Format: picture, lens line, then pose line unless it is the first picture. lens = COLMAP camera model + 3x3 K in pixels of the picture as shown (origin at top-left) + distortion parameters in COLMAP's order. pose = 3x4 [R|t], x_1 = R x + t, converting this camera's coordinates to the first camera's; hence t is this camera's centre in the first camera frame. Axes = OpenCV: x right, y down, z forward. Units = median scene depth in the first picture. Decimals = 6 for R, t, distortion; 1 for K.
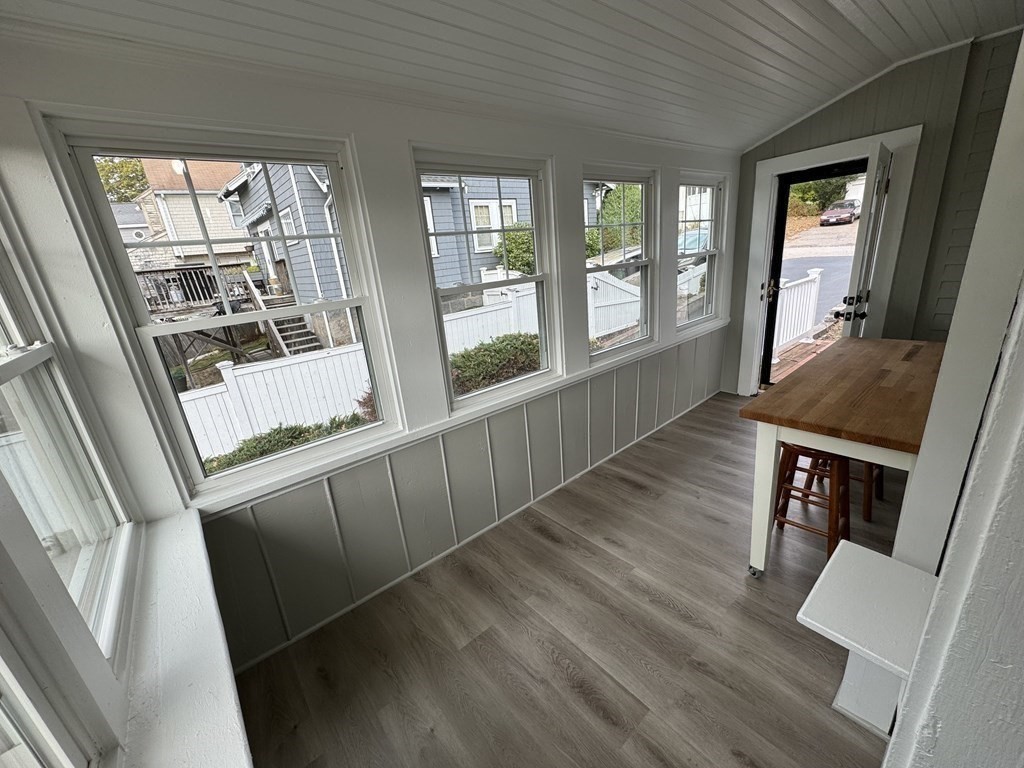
lens RADIAL K [[406.6, 0, 516.4], [0, 406.6, 388.8], [0, 0, 1]] dist [-0.003211, 0.000347]
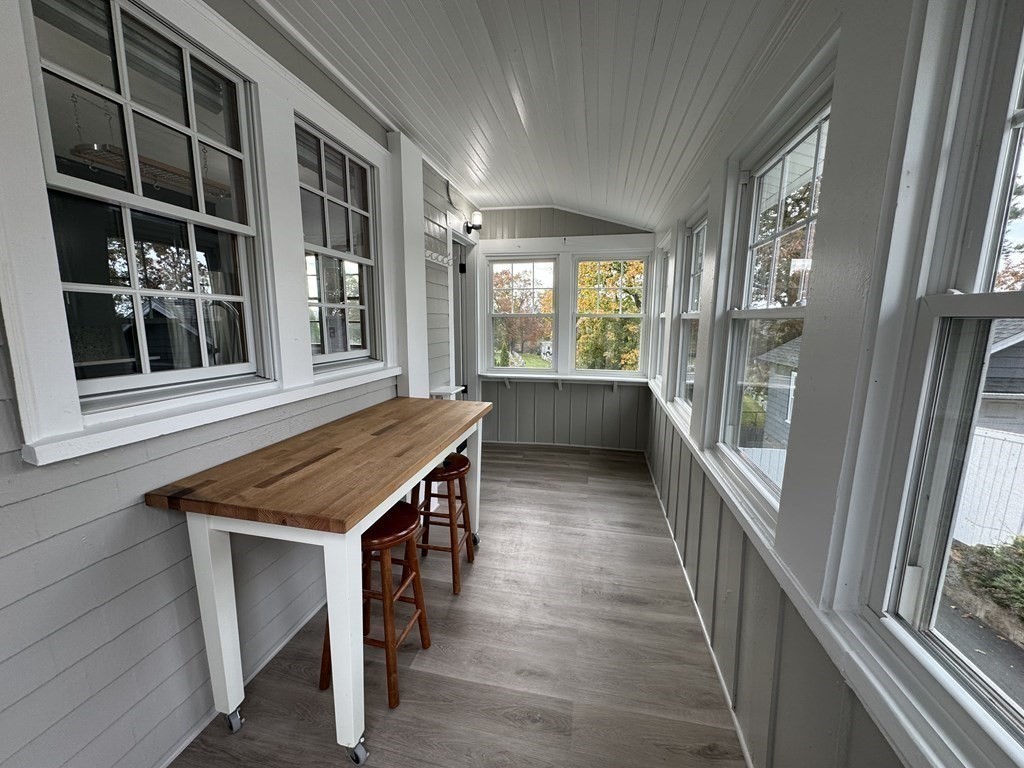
lens RADIAL K [[406.6, 0, 515.2], [0, 406.6, 381.0], [0, 0, 1]] dist [-0.003211, 0.000347]
pose [[-0.782358, 0.179395, -0.596434, 1.232257], [-0.137350, 0.884351, 0.446160, -0.636700], [0.607496, 0.430976, -0.667239, 1.822706]]
